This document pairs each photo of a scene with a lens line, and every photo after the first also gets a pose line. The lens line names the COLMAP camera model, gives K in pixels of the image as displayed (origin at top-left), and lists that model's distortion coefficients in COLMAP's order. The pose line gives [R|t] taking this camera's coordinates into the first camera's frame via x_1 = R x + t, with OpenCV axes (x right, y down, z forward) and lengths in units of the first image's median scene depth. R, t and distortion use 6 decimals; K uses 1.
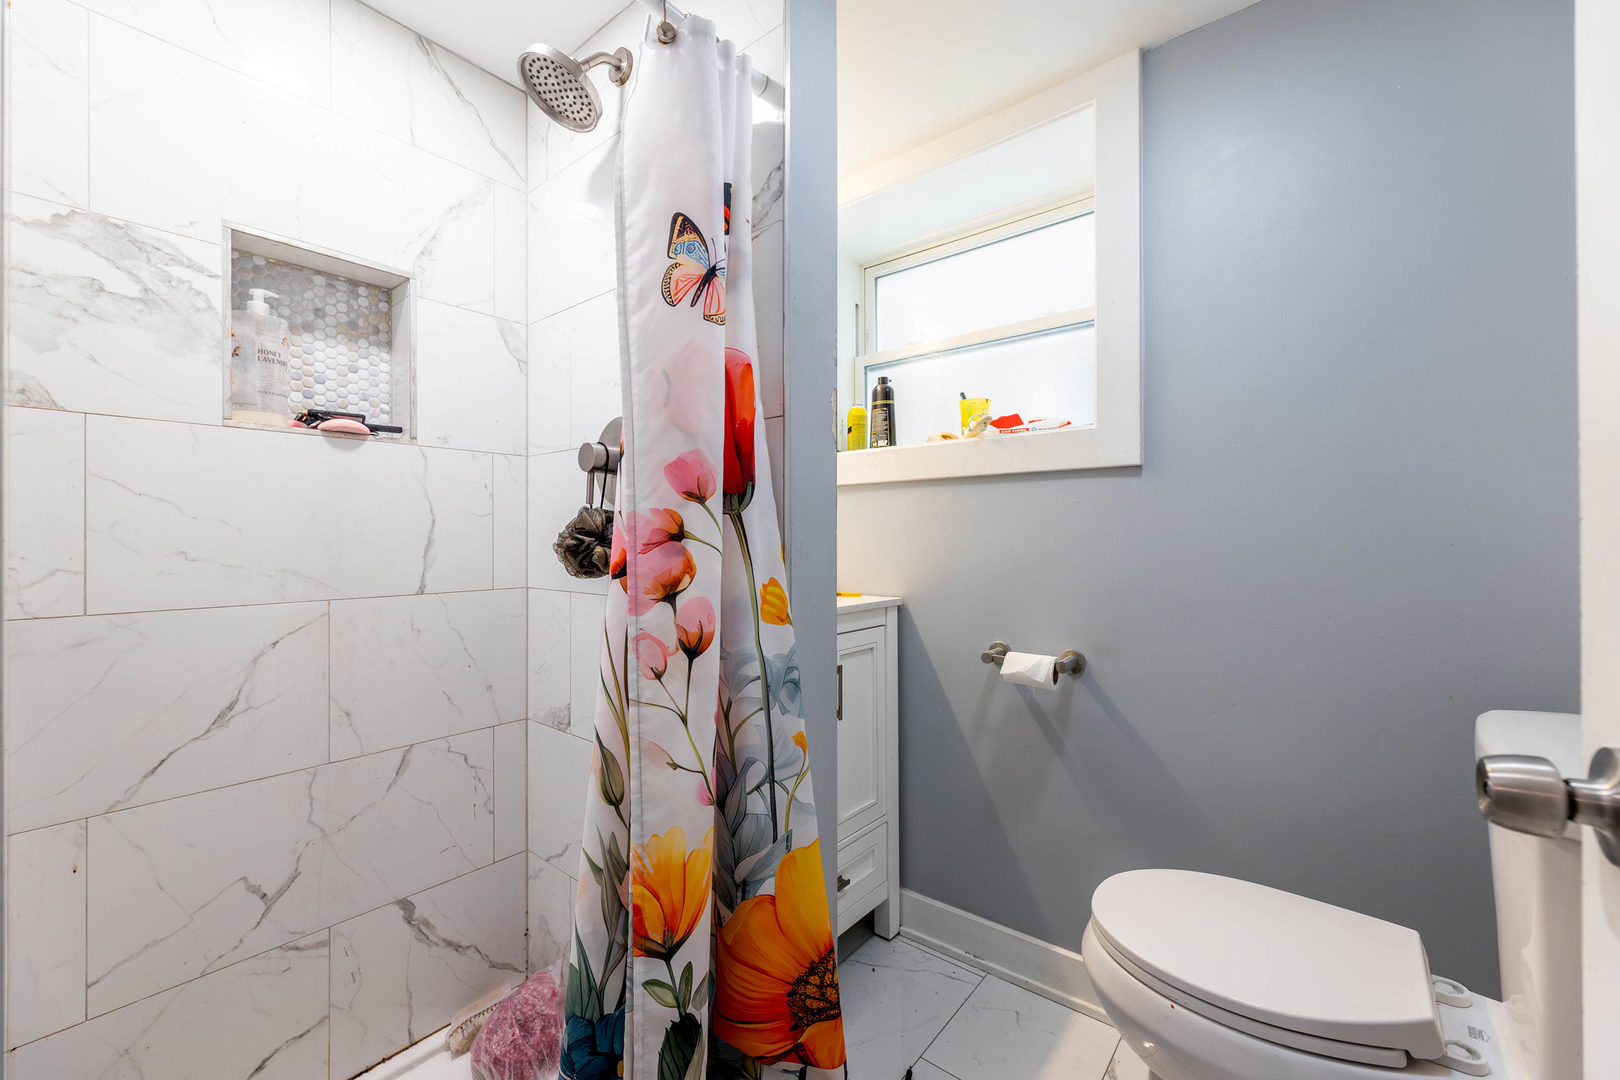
lens RADIAL K [[654.7, 0, 804.3], [0, 654.7, 532.5], [0, 0, 1]] dist [0.000094, 0.000027]
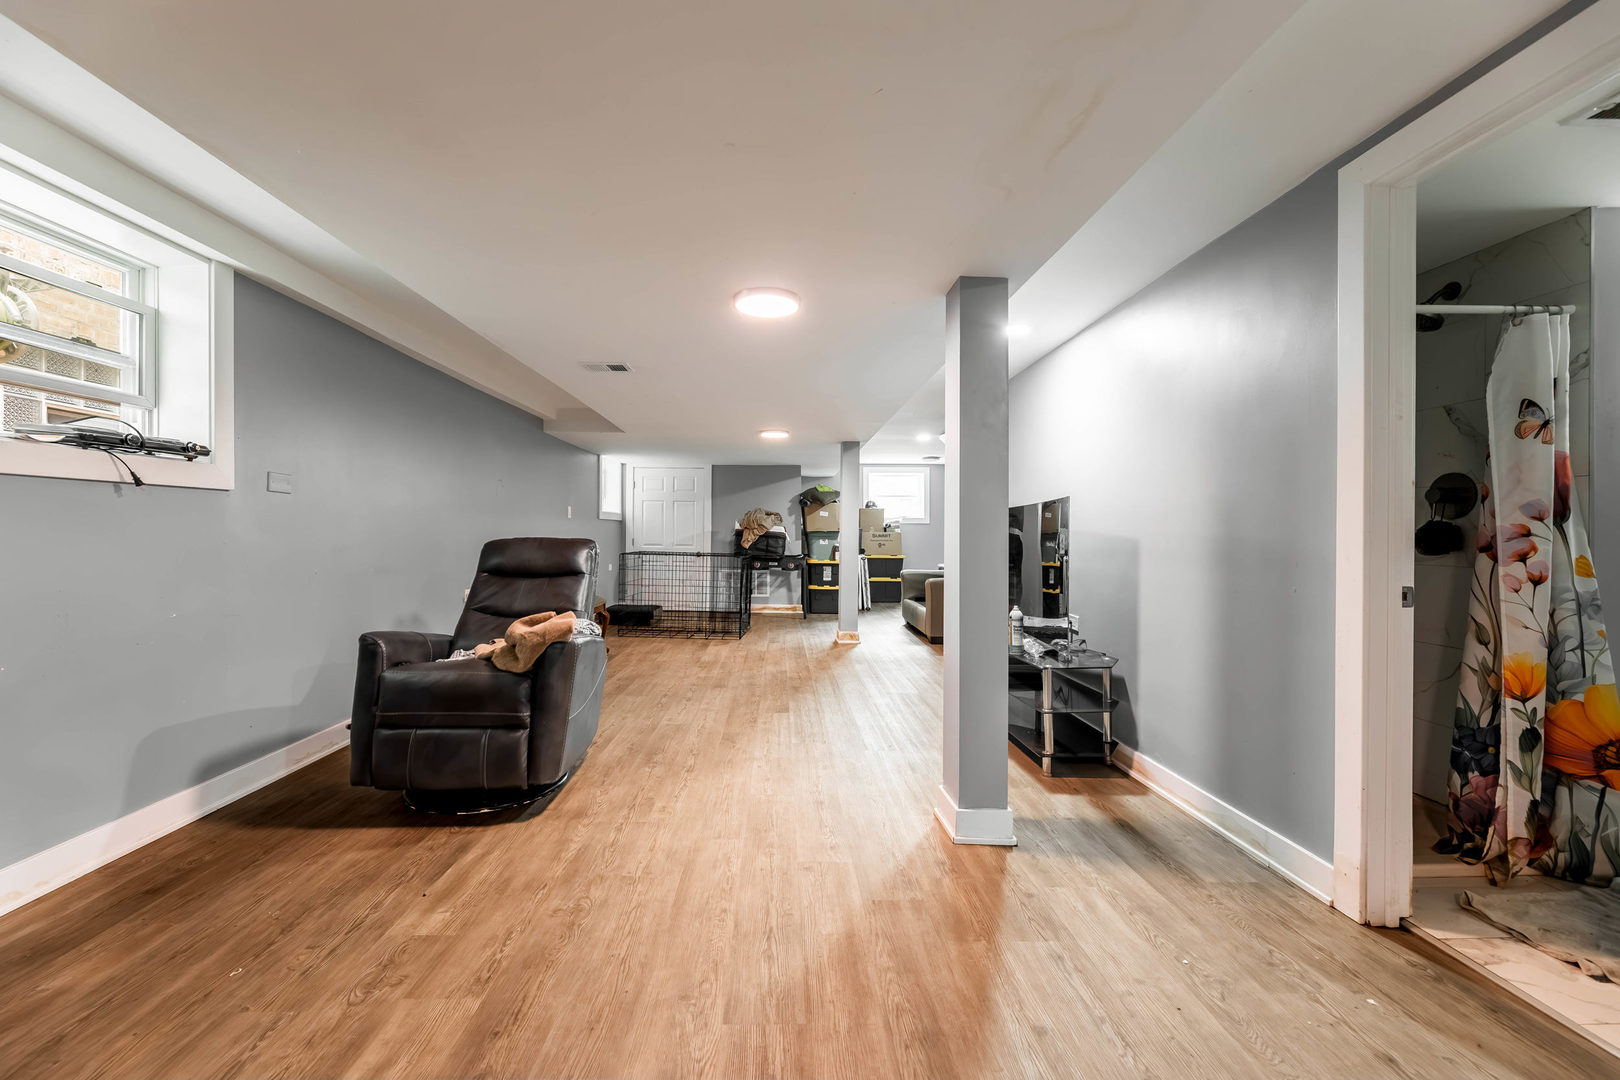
lens RADIAL K [[654.7, 0, 804.3], [0, 654.7, 532.5], [0, 0, 1]] dist [0.000094, 0.000027]
pose [[0.670235, 0.003724, -0.742140, -0.180956], [-0.003717, 0.999992, 0.001661, 0.001984], [0.742140, 0.001645, 0.670243, -2.536629]]
